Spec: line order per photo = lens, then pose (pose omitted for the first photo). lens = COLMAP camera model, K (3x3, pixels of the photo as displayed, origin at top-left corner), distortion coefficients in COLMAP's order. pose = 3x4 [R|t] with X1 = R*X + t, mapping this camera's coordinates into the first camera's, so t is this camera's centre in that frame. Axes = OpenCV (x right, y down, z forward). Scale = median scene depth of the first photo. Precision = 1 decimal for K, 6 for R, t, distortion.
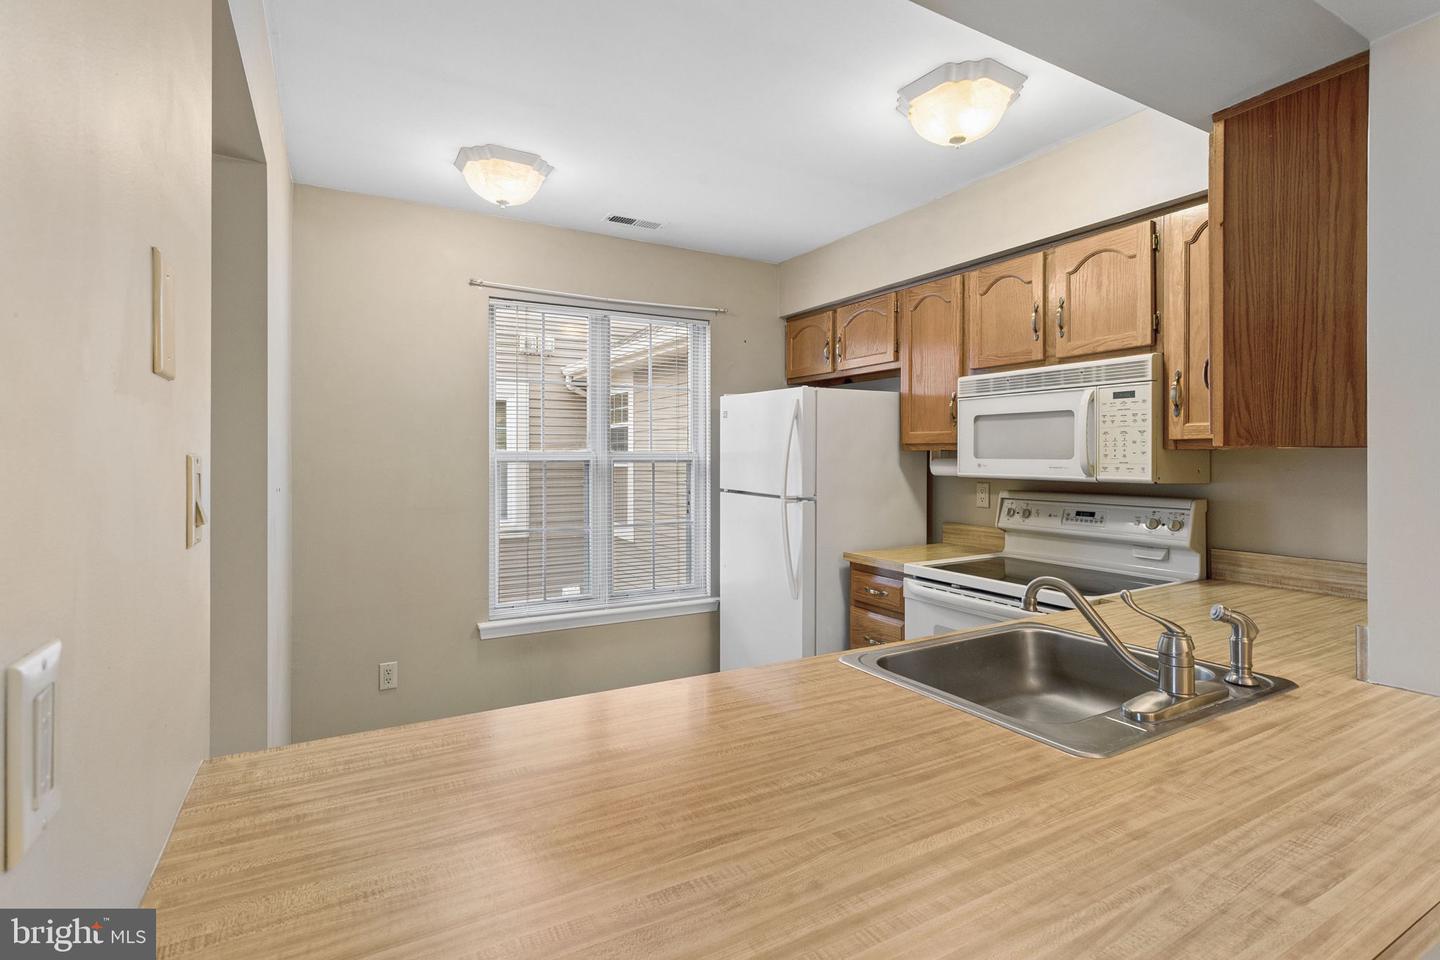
lens RADIAL K [[679.4, 0, 708.5], [0, 679.4, 460.2], [0, 0, 1]] dist [0.001831, 0.000584]
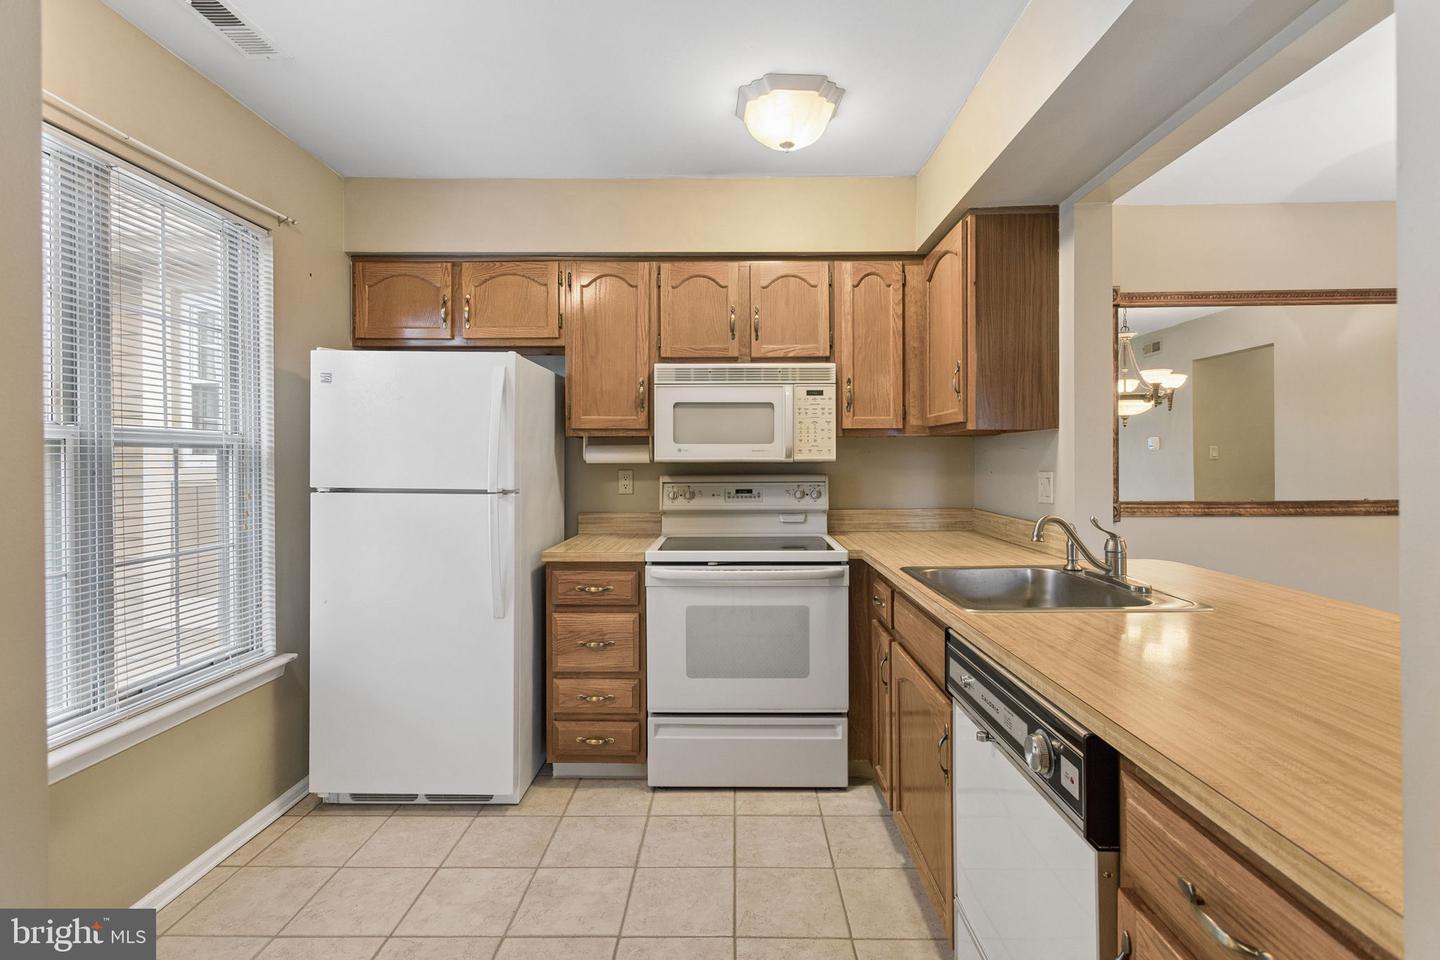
lens RADIAL K [[687.2, 0, 721.0], [0, 687.2, 466.4], [0, 0, 1]] dist [-0.001531, 0.000184]
pose [[0.496297, -0.007585, 0.868120, -0.584575], [0.008928, 0.999954, 0.003633, 0.034937], [-0.868107, 0.005948, 0.496342, 0.499812]]
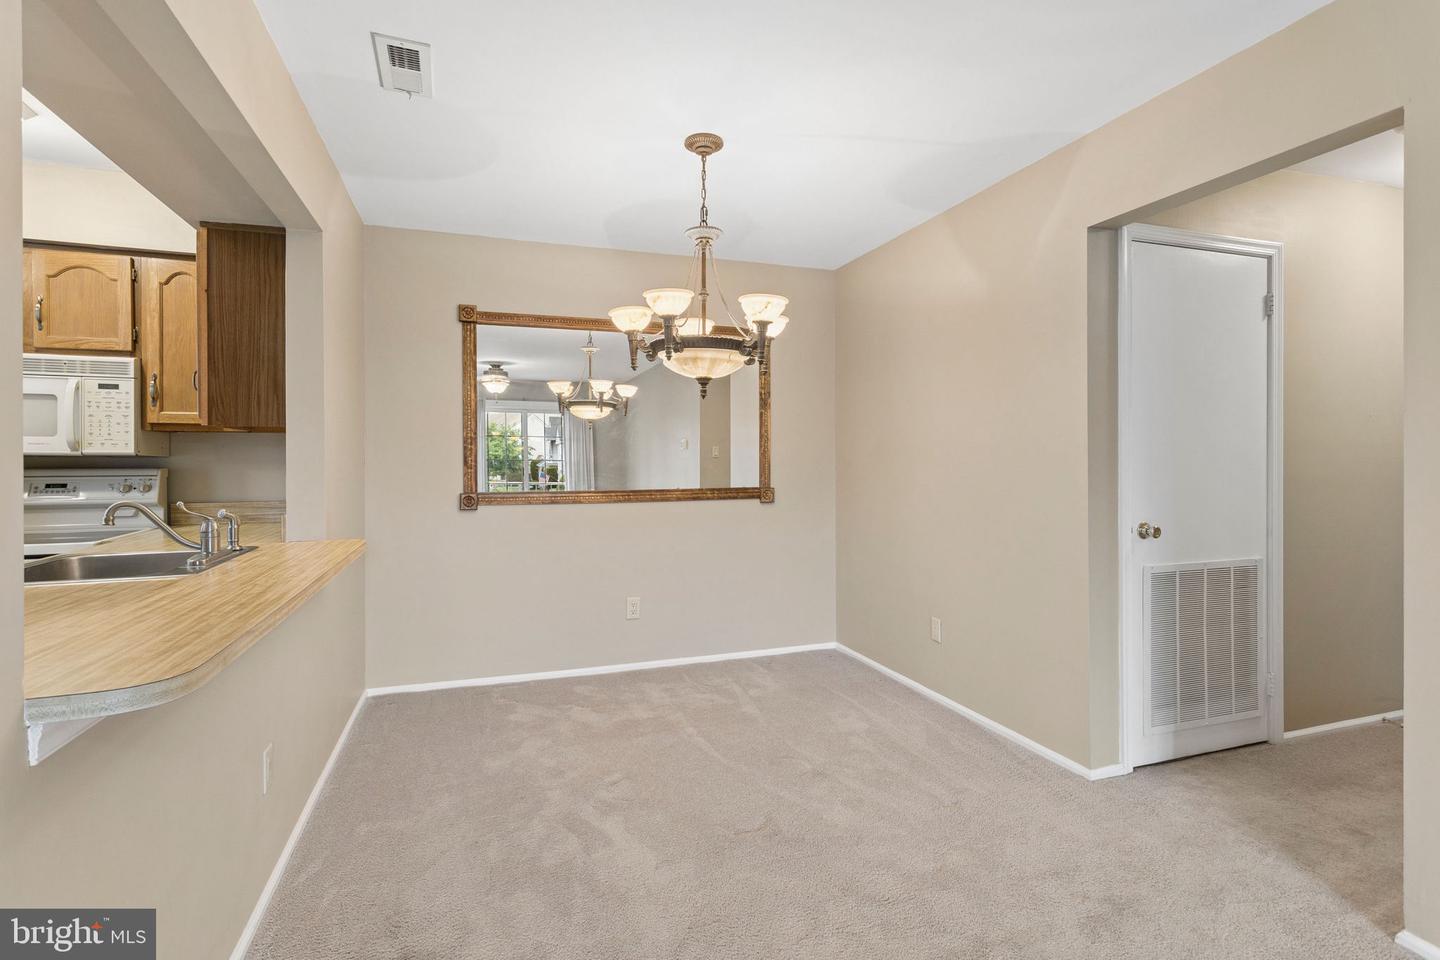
lens RADIAL K [[679.4, 0, 708.5], [0, 679.4, 460.2], [0, 0, 1]] dist [0.001831, 0.000584]
pose [[0.169837, 0.000122, 0.985472, -0.448708], [0.005371, 0.999985, -0.001050, 0.048885], [-0.985458, 0.005472, 0.169833, -0.321891]]
